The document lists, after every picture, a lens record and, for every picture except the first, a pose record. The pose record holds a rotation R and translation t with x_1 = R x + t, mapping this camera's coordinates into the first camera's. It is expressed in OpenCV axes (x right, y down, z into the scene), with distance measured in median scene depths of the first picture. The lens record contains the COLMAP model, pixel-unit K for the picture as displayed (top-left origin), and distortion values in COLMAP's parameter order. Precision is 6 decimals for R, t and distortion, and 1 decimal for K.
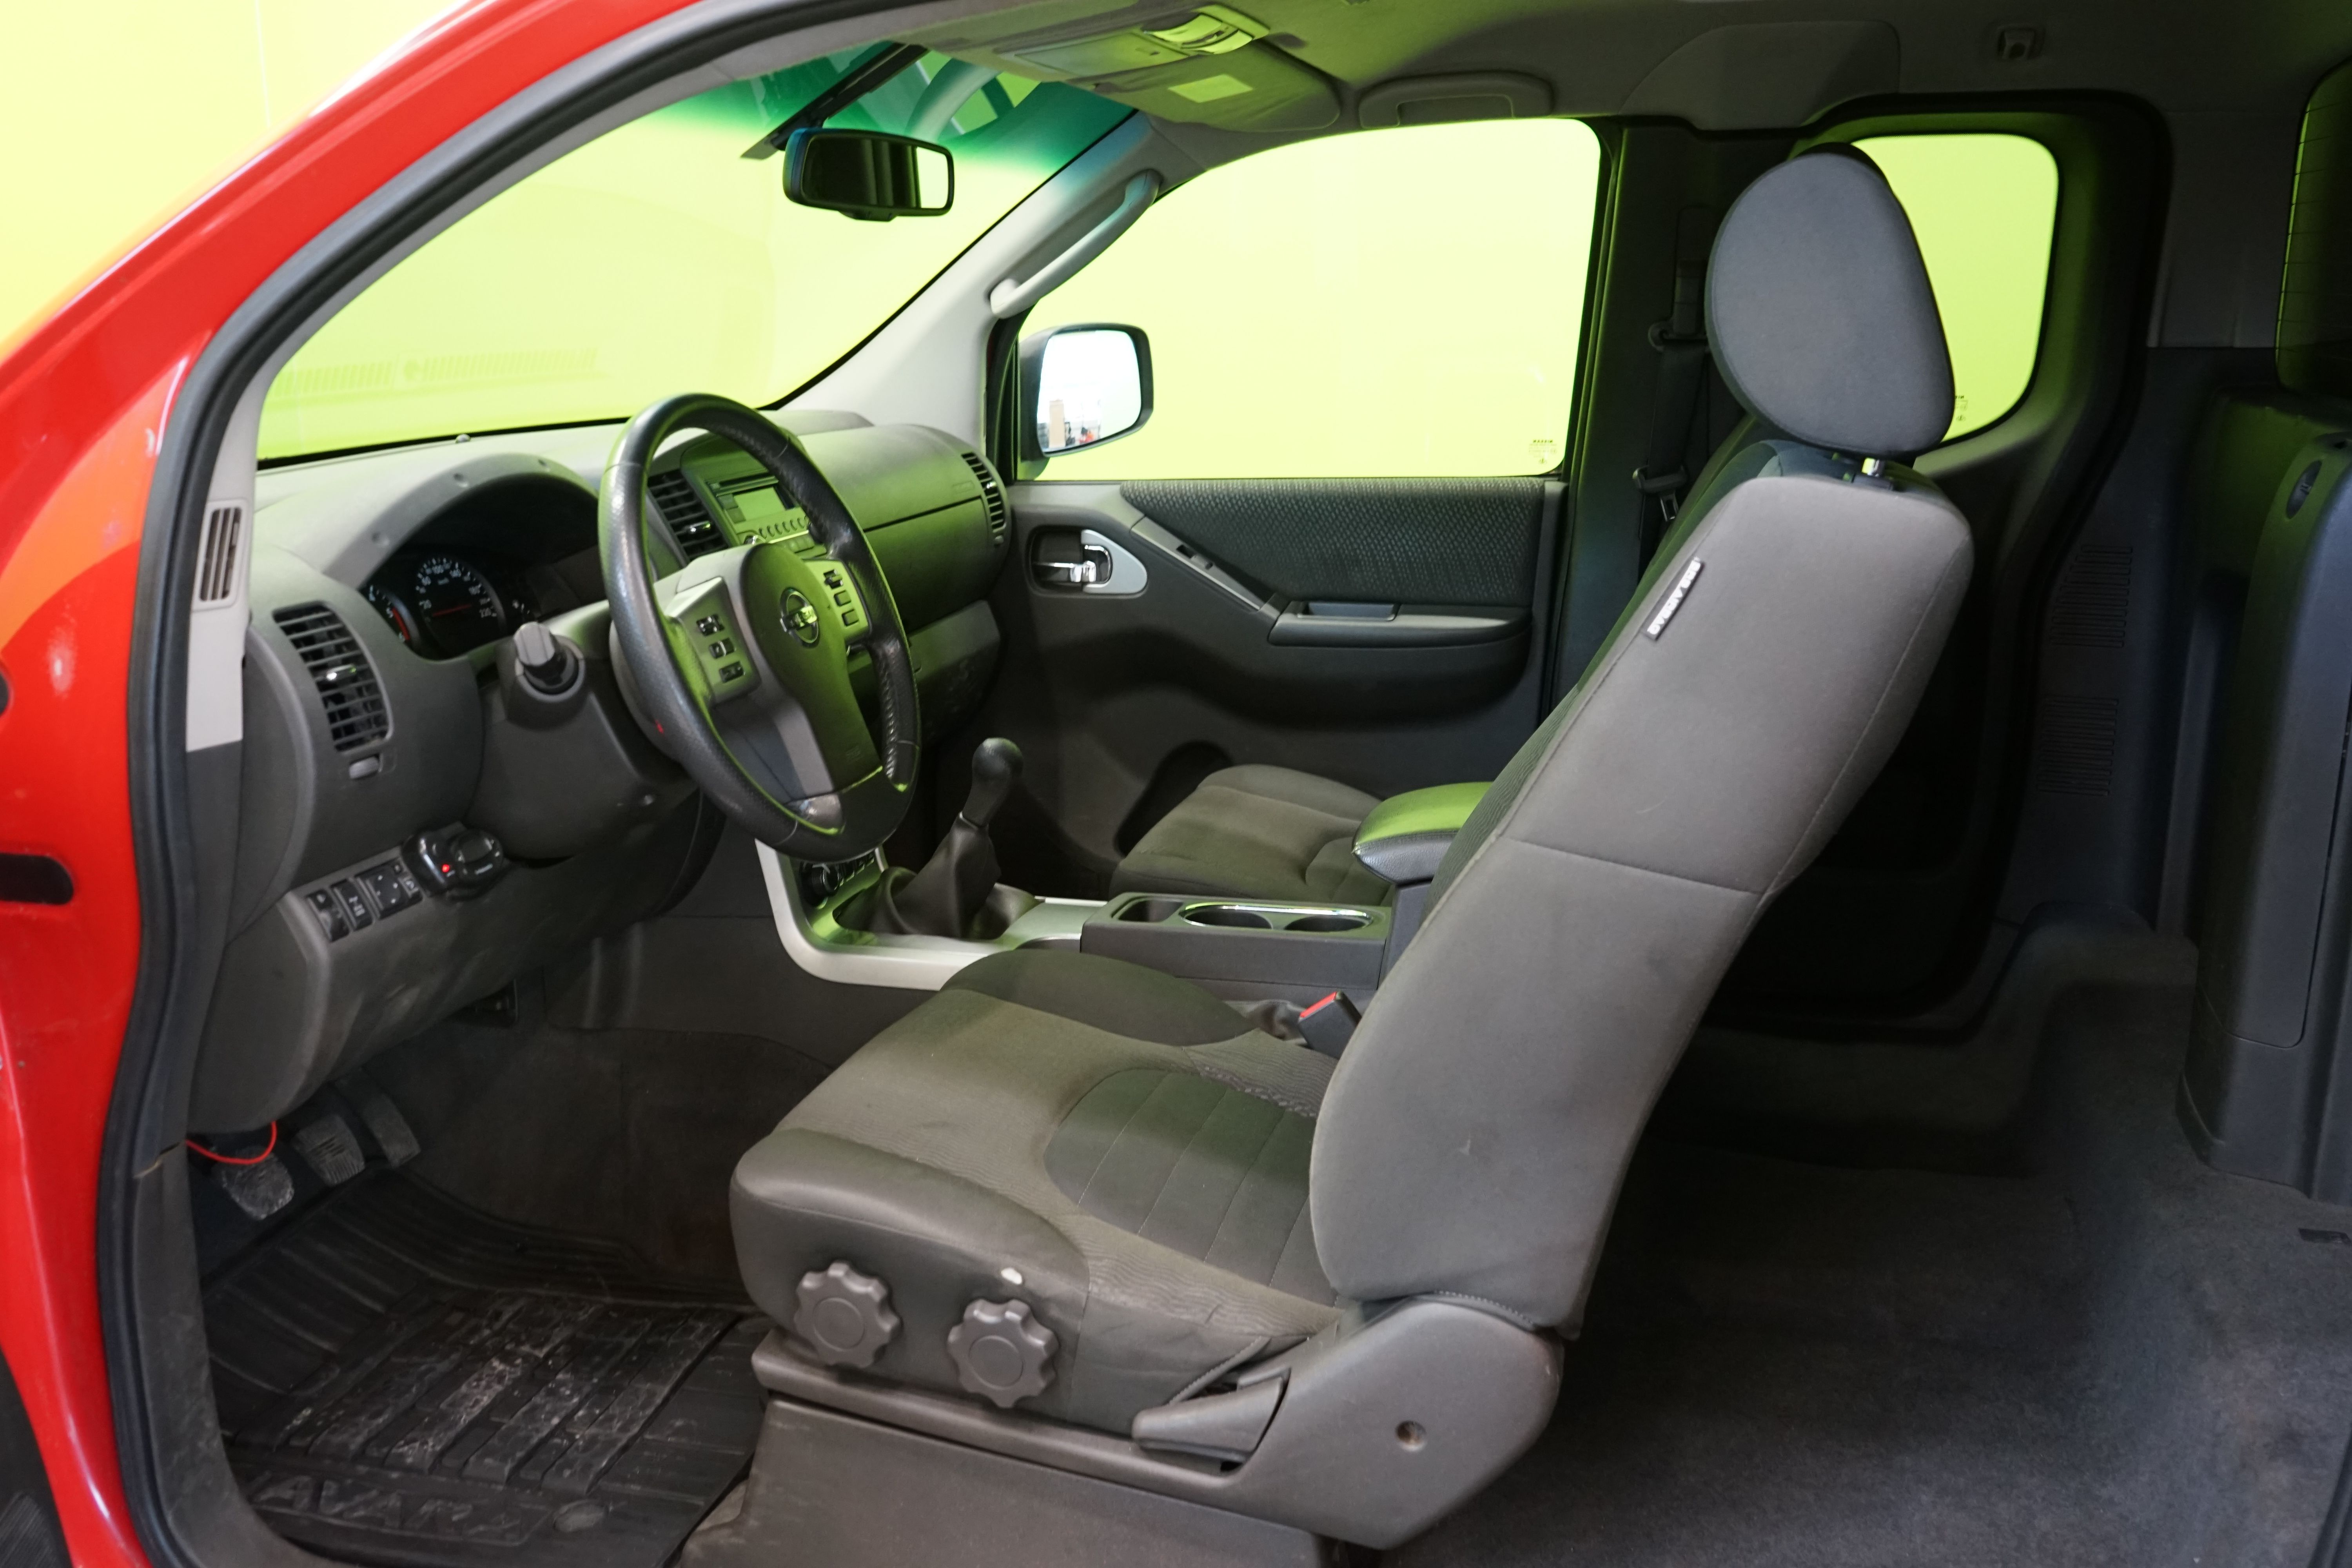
lens RADIAL K [[1973.1, 0, 1175.6], [0, 1973.1, 913.2], [0, 0, 1]] dist [0.022309, -0.003536]
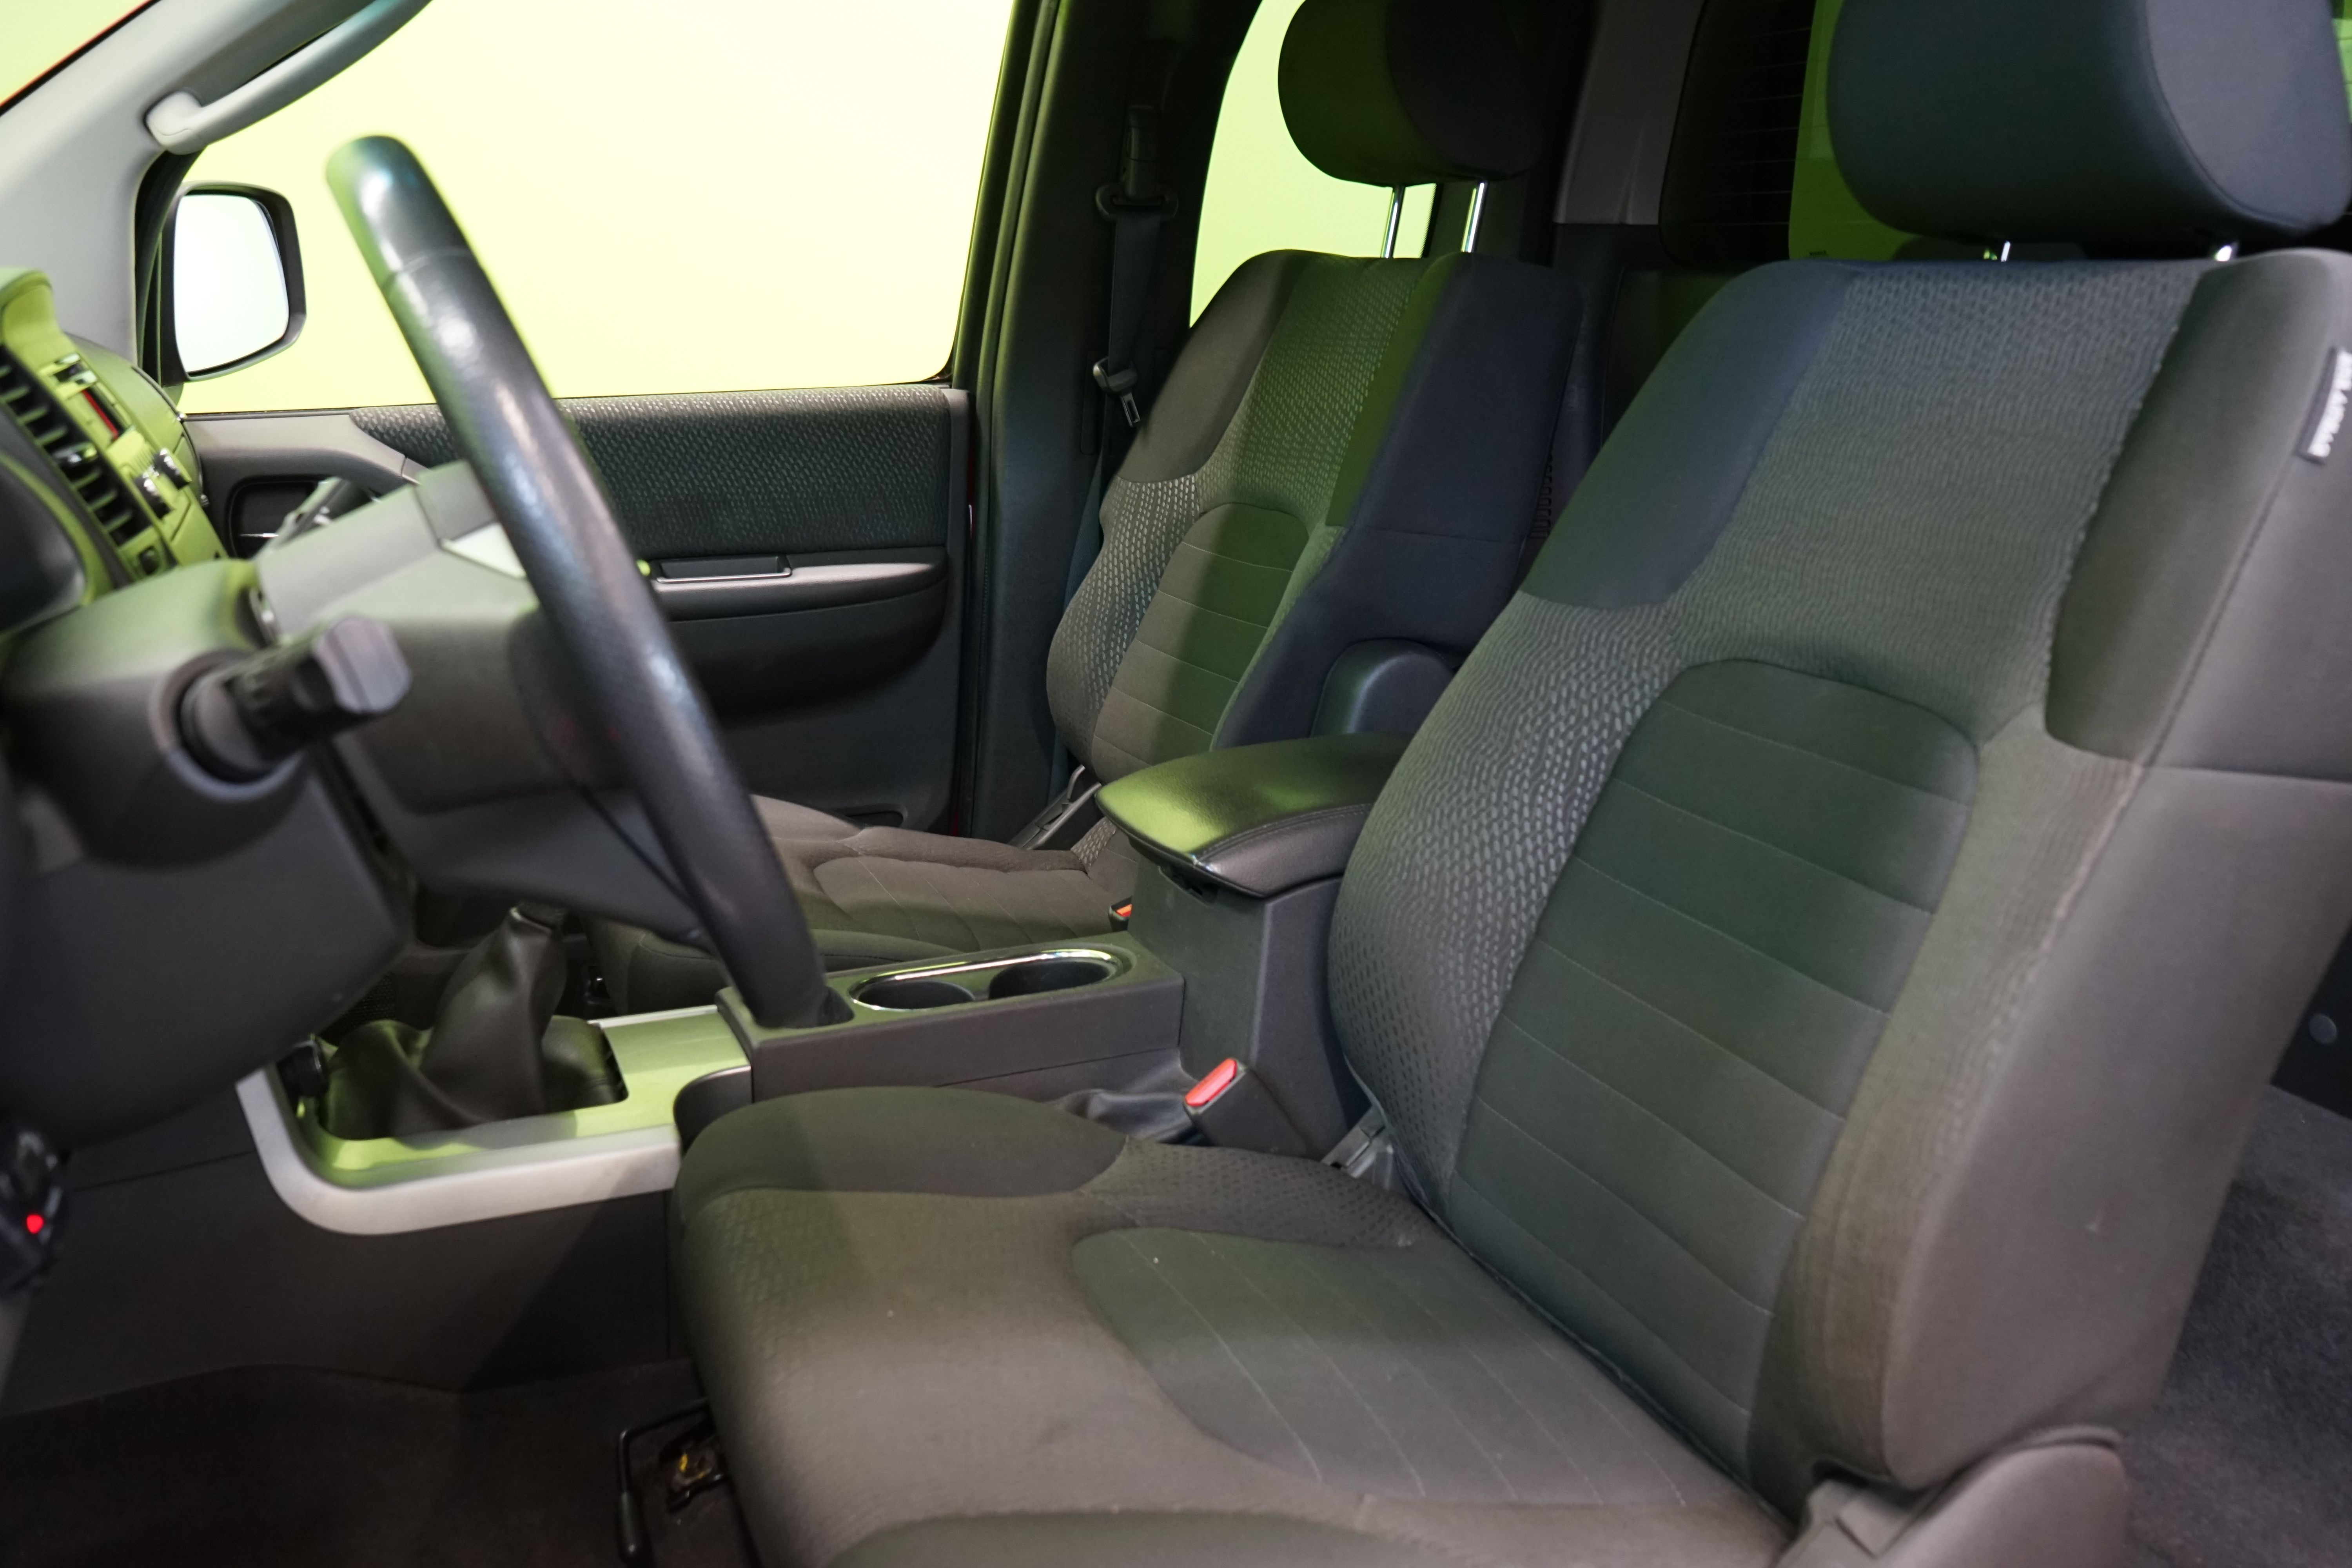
lens RADIAL K [[1973.1, 0, 1175.6], [0, 1973.1, 913.2], [0, 0, 1]] dist [0.022309, -0.003536]
pose [[0.805649, -0.177222, 0.565263, -0.240313], [0.171549, 0.983113, 0.063724, -0.044792], [-0.567010, 0.045631, 0.822446, 0.304629]]
